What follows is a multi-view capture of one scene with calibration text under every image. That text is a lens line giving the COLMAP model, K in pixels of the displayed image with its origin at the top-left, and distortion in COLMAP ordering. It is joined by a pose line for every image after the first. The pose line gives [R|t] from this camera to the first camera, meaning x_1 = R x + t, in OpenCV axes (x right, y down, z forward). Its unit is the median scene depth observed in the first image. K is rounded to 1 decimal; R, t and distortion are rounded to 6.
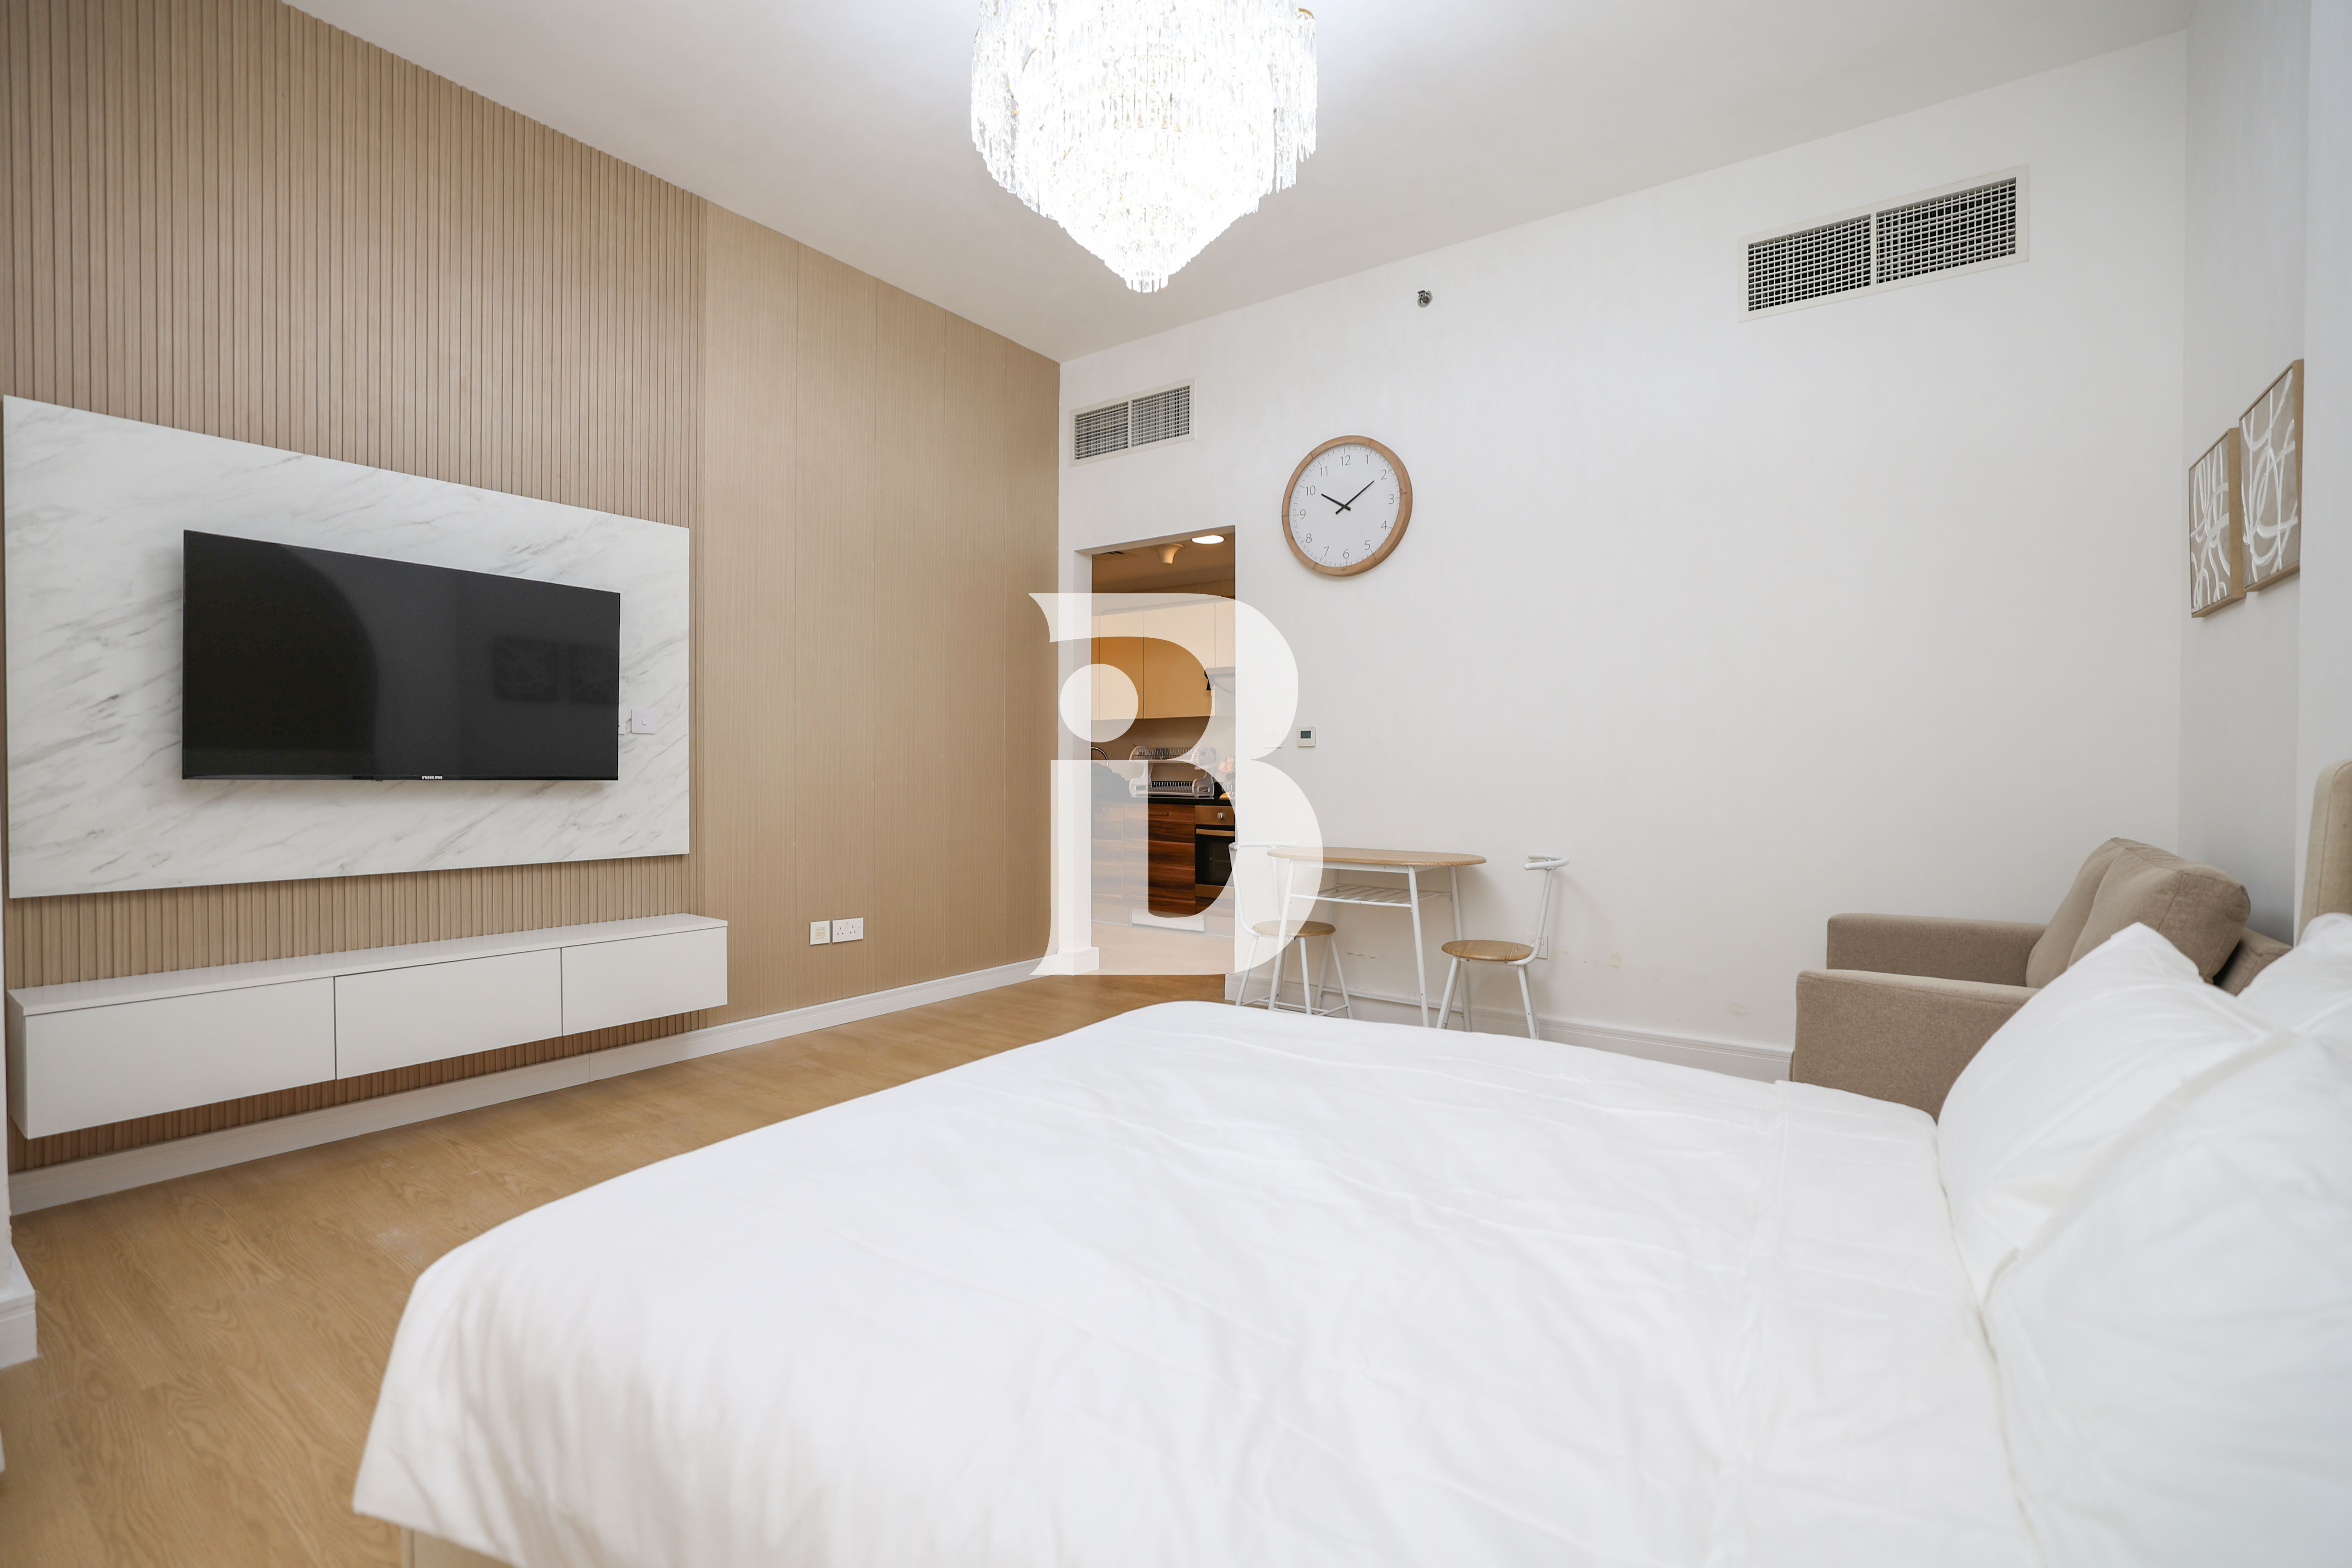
lens RADIAL K [[1032.0, 0, 1180.3], [0, 1032.0, 779.1], [0, 0, 1]] dist [-0.014932, 0.000941]
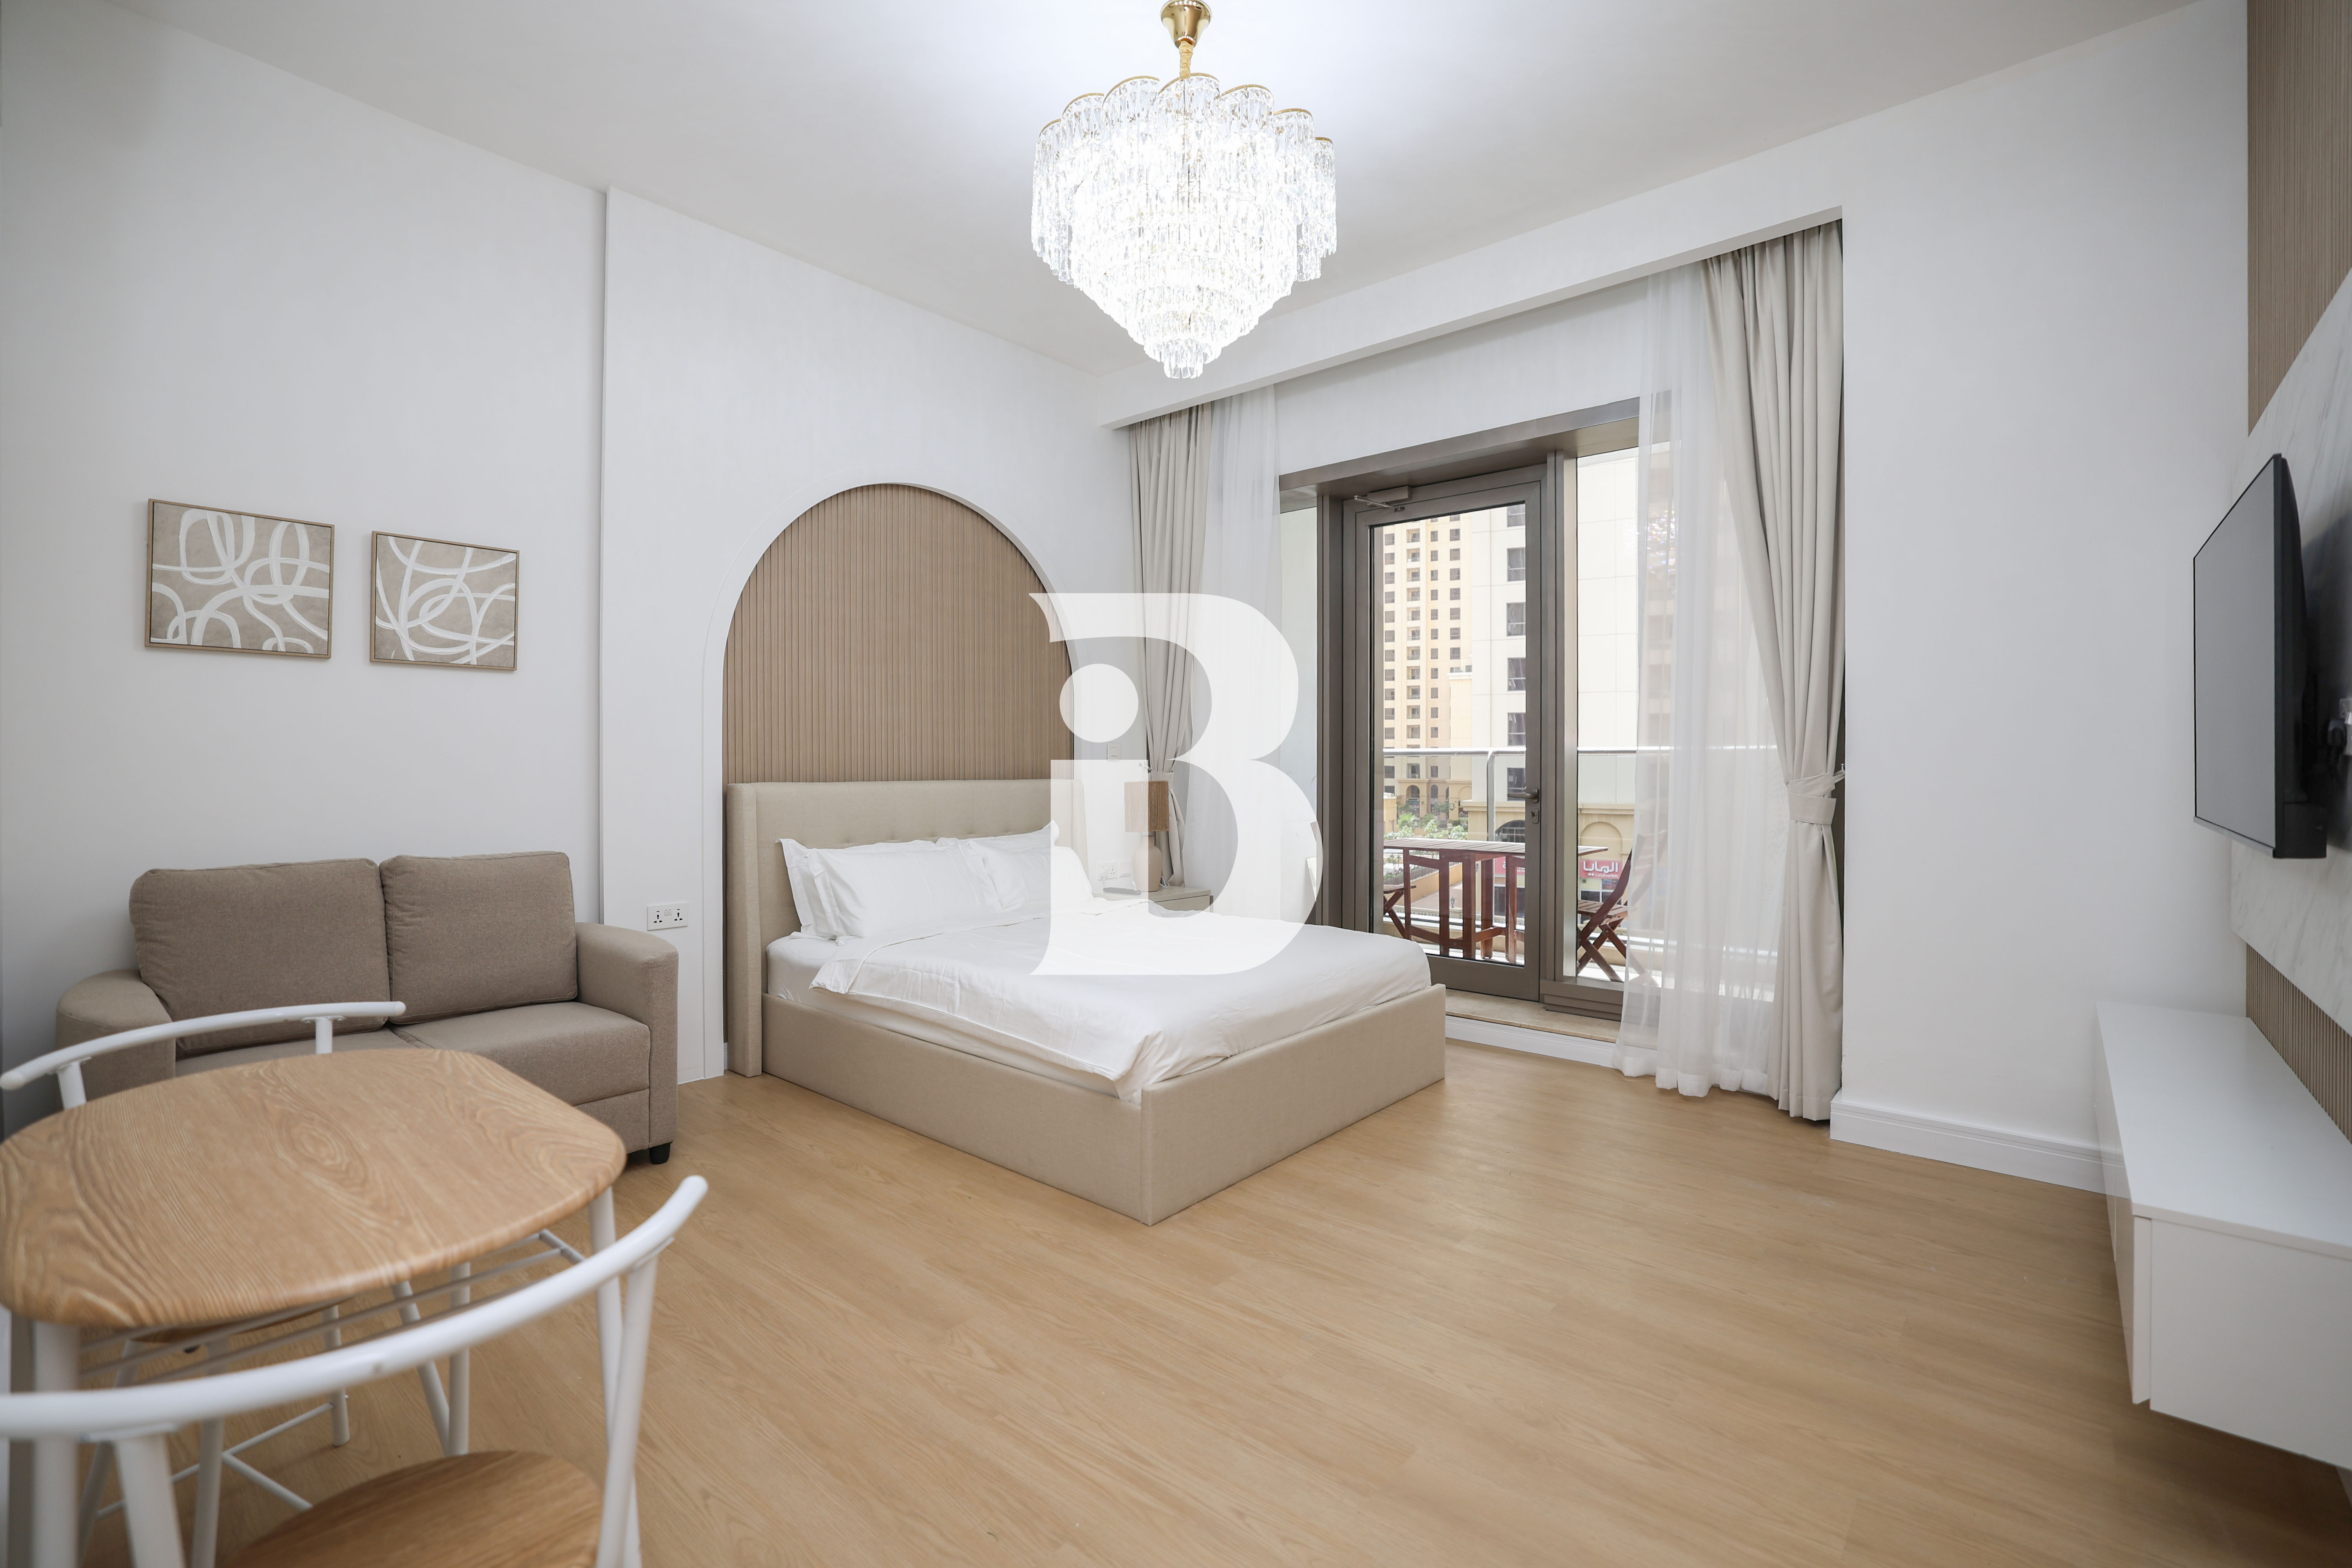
lens RADIAL K [[1032.0, 0, 1173.3], [0, 1032.0, 760.4], [0, 0, 1]] dist [-0.014932, 0.000941]
pose [[-0.996306, -0.005360, 0.085708, -0.085173], [-0.004364, 0.999921, 0.011805, -0.050545], [-0.085765, 0.011388, -0.996250, 1.546561]]
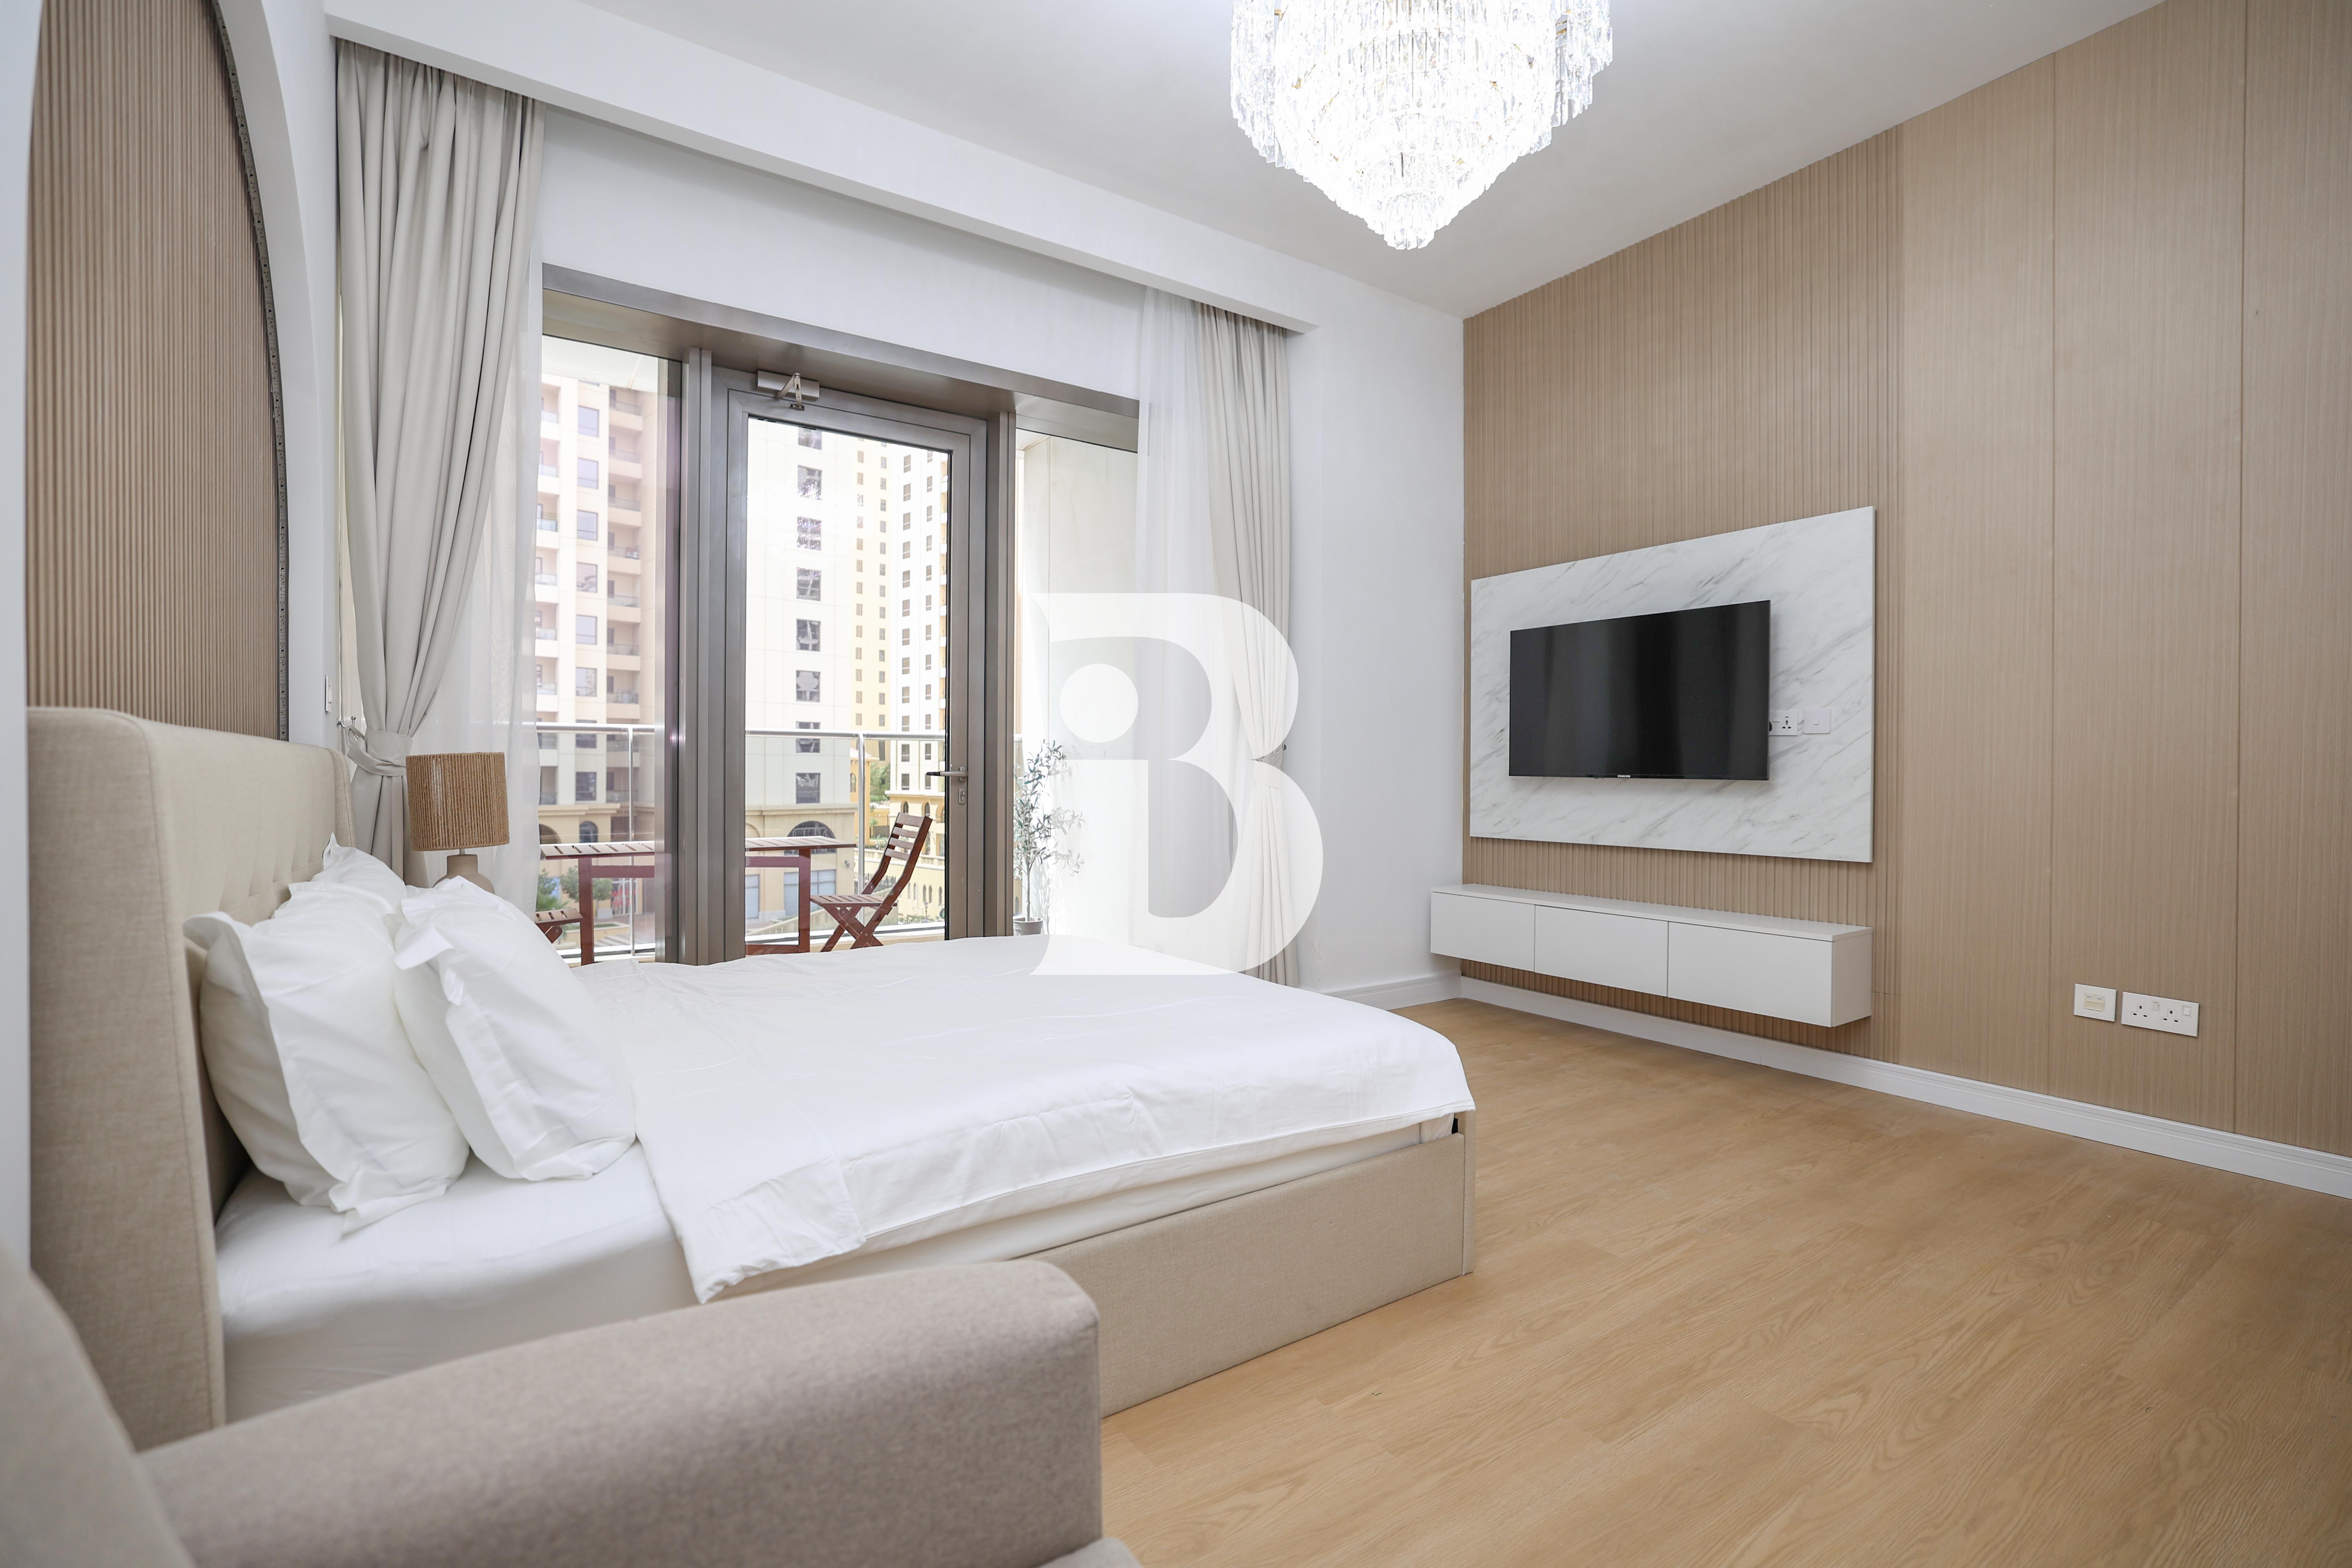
lens RADIAL K [[1032.0, 0, 1171.1], [0, 1032.0, 786.2], [0, 0, 1]] dist [-0.014932, 0.000941]
pose [[-0.345126, 0.006324, -0.938535, 0.657373], [-0.015893, 0.999795, 0.012581, 0.003559], [0.938422, 0.019258, -0.344955, 0.818345]]
